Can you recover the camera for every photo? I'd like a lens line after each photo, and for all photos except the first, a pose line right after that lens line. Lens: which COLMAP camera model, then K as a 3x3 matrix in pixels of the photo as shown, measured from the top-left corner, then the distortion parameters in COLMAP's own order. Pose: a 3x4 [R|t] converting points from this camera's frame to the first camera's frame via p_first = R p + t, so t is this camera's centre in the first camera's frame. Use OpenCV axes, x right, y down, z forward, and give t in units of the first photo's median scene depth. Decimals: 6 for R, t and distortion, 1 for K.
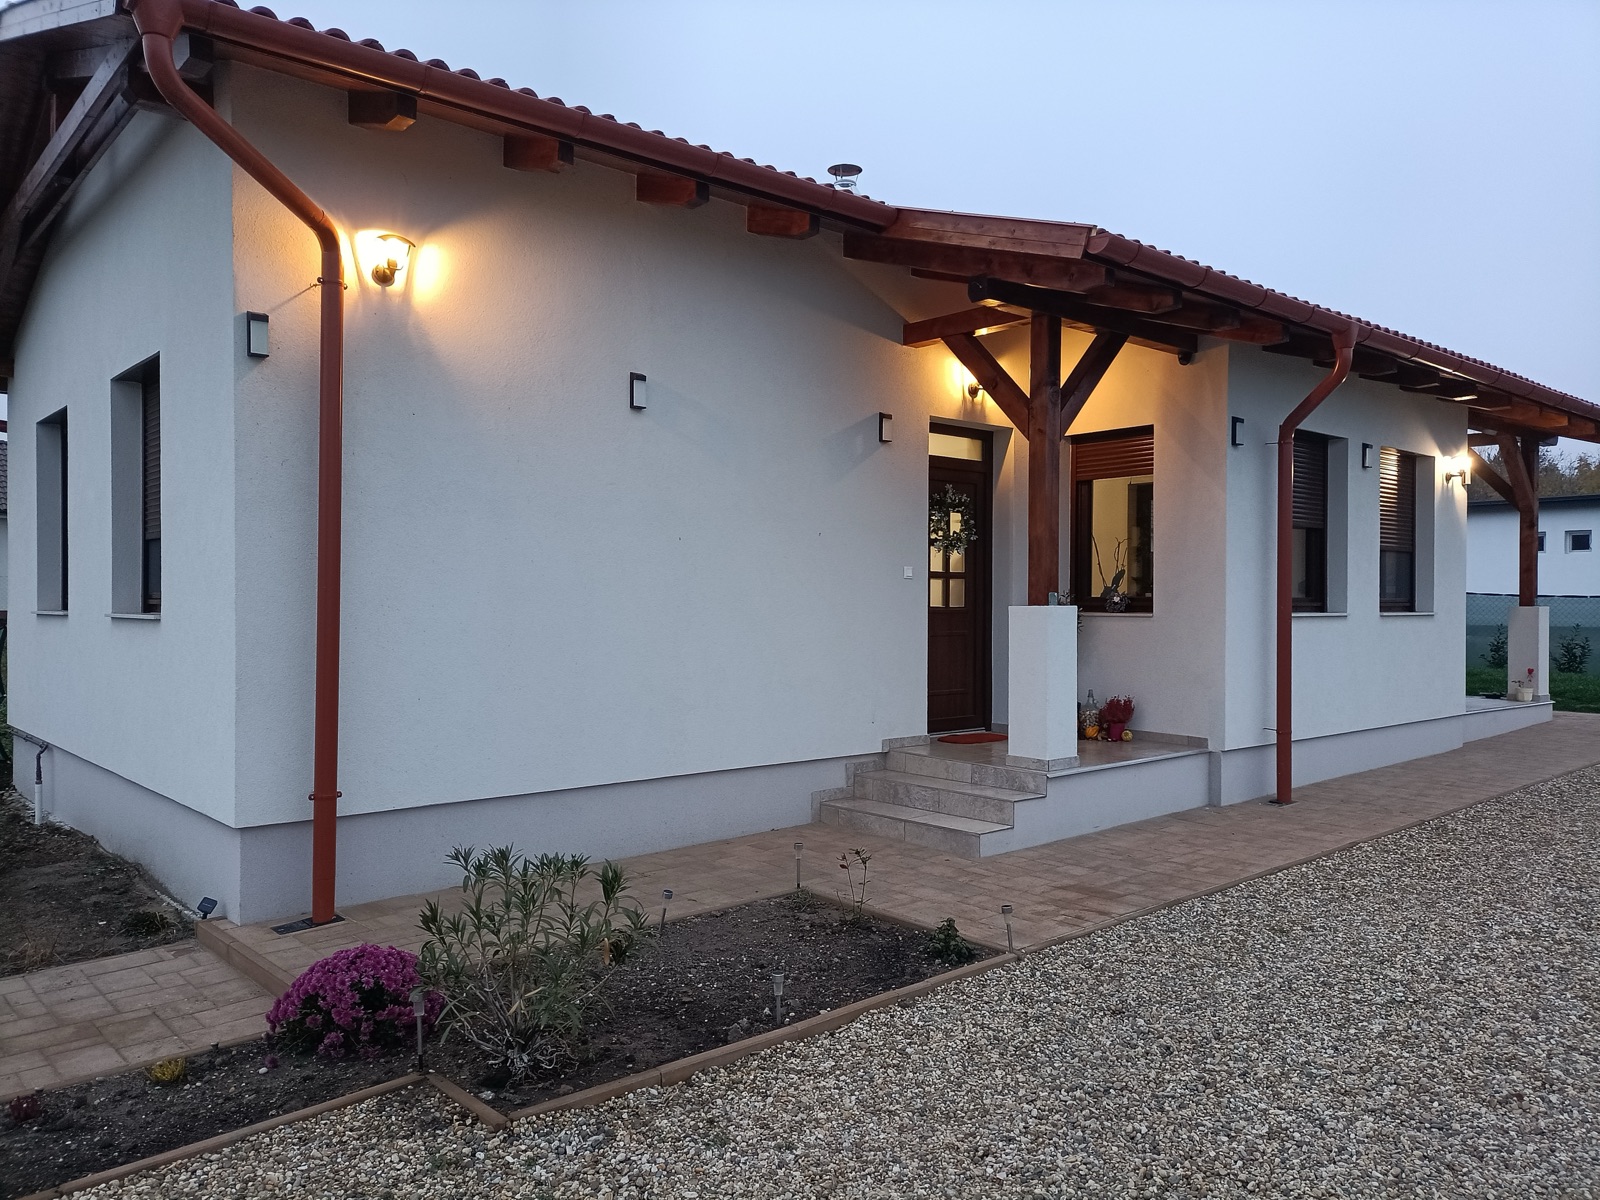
lens RADIAL K [[1188.2, 0, 822.3], [0, 1188.2, 604.2], [0, 0, 1]] dist [0.064455, -0.063815]
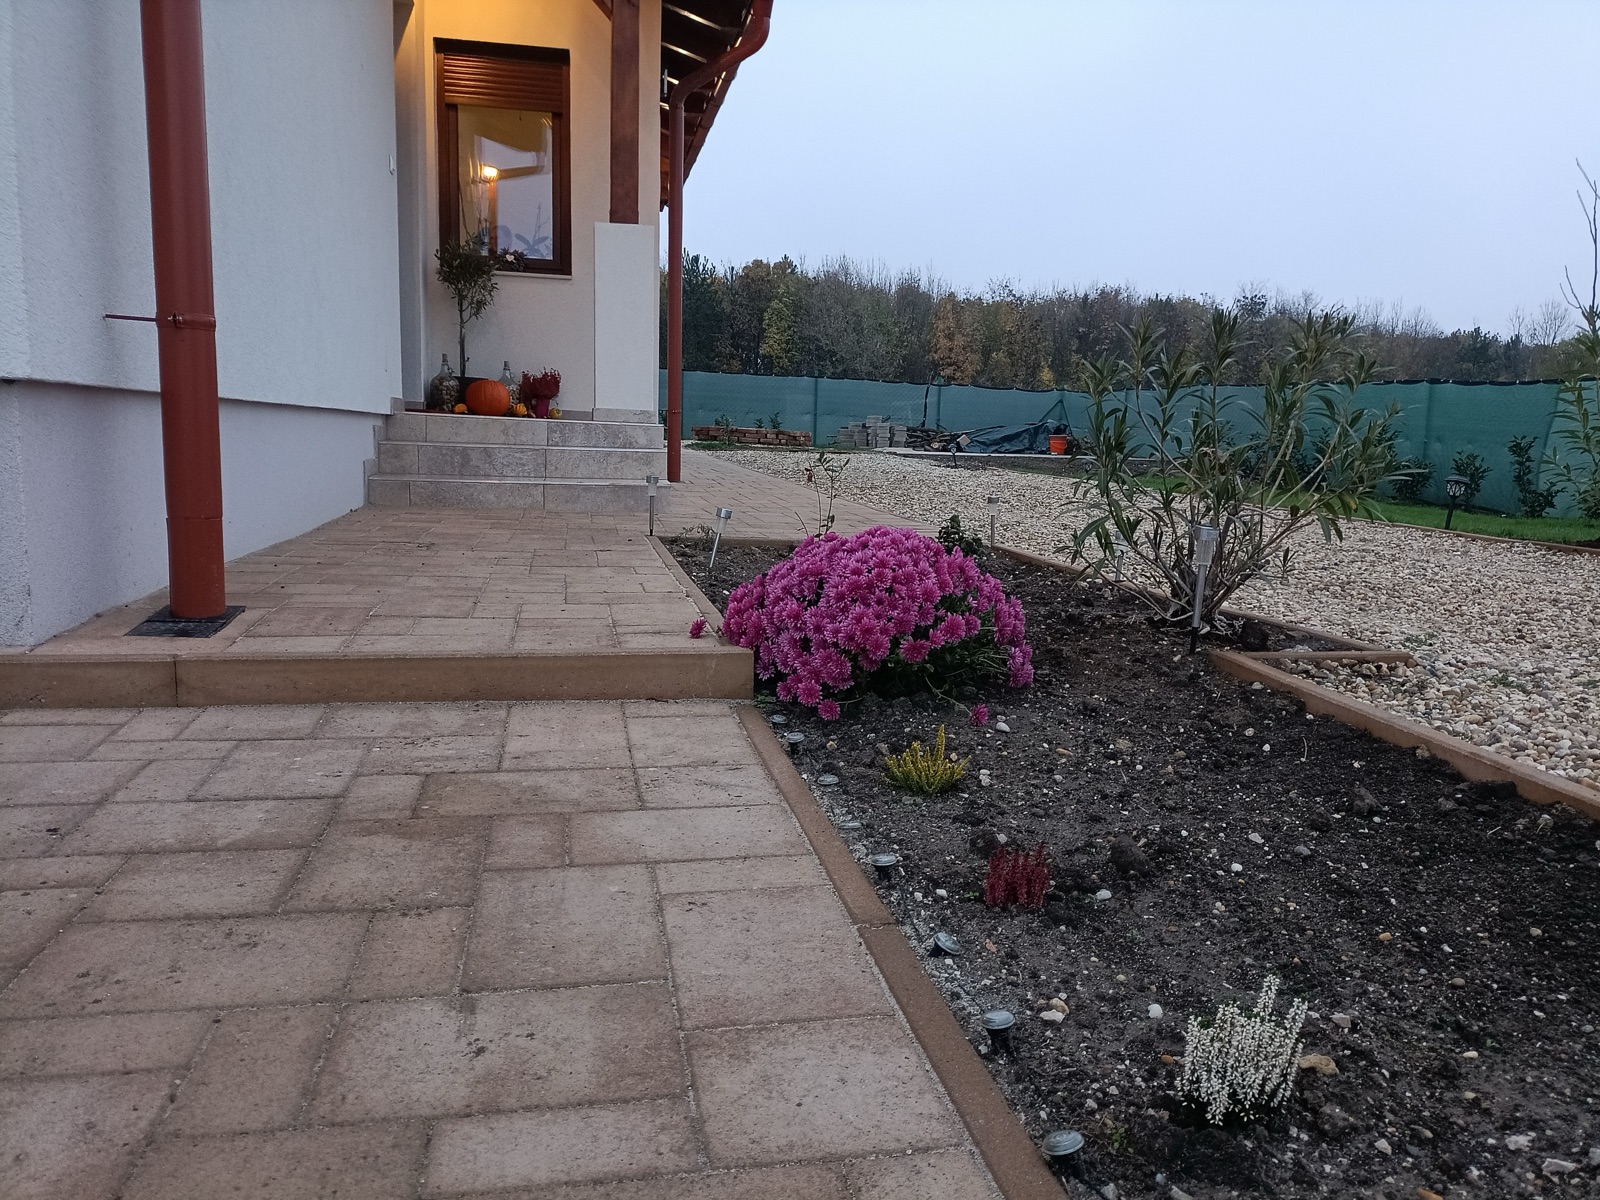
lens RADIAL K [[1188.2, 0, 822.3], [0, 1188.2, 604.2], [0, 0, 1]] dist [0.064455, -0.063815]
pose [[0.503963, -0.106732, 0.857105, -0.500526], [-0.025985, 0.990013, 0.138561, 0.144564], [-0.863334, -0.092101, 0.496157, 0.443491]]
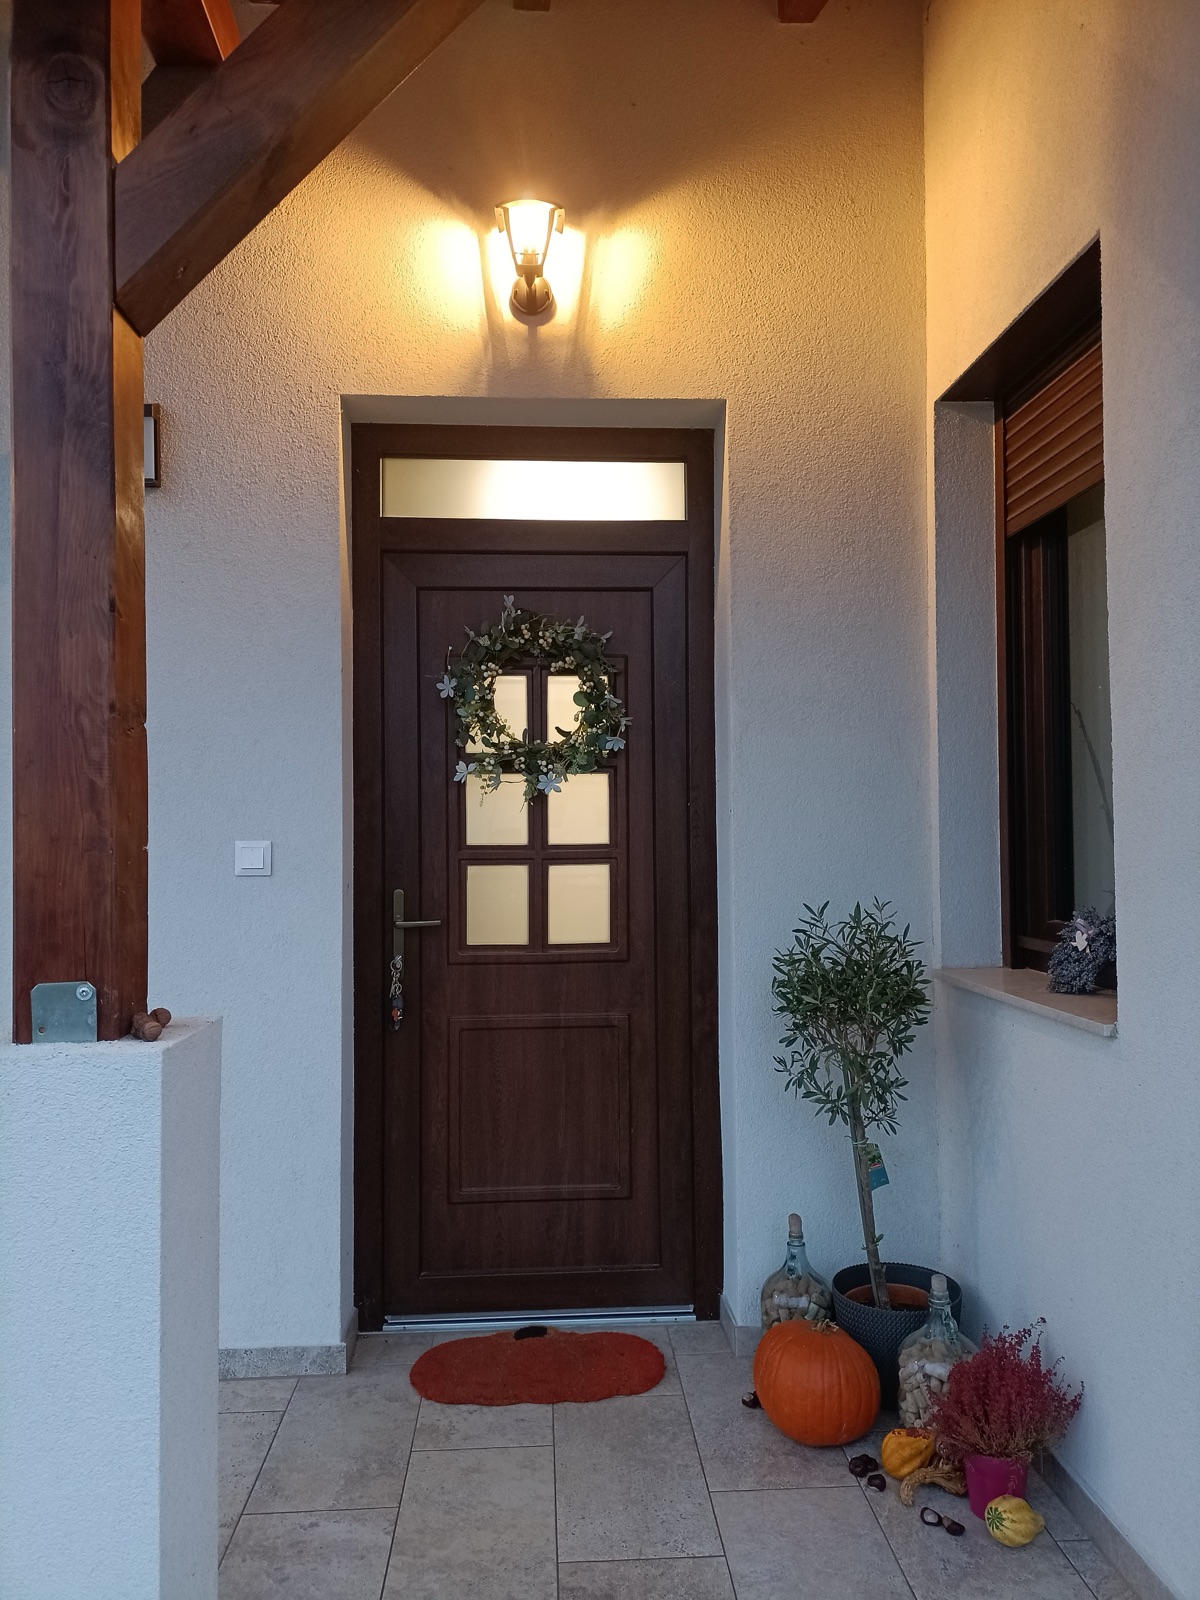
lens RADIAL K [[1188.2, 0, 602.7], [0, 1188.2, 793.1], [0, 0, 1]] dist [0.064455, -0.063815]
pose [[0.786177, -0.023424, -0.617558, 0.409012], [0.006967, 0.999554, -0.029044, -0.038857], [0.617962, 0.018531, 0.785989, 0.891339]]
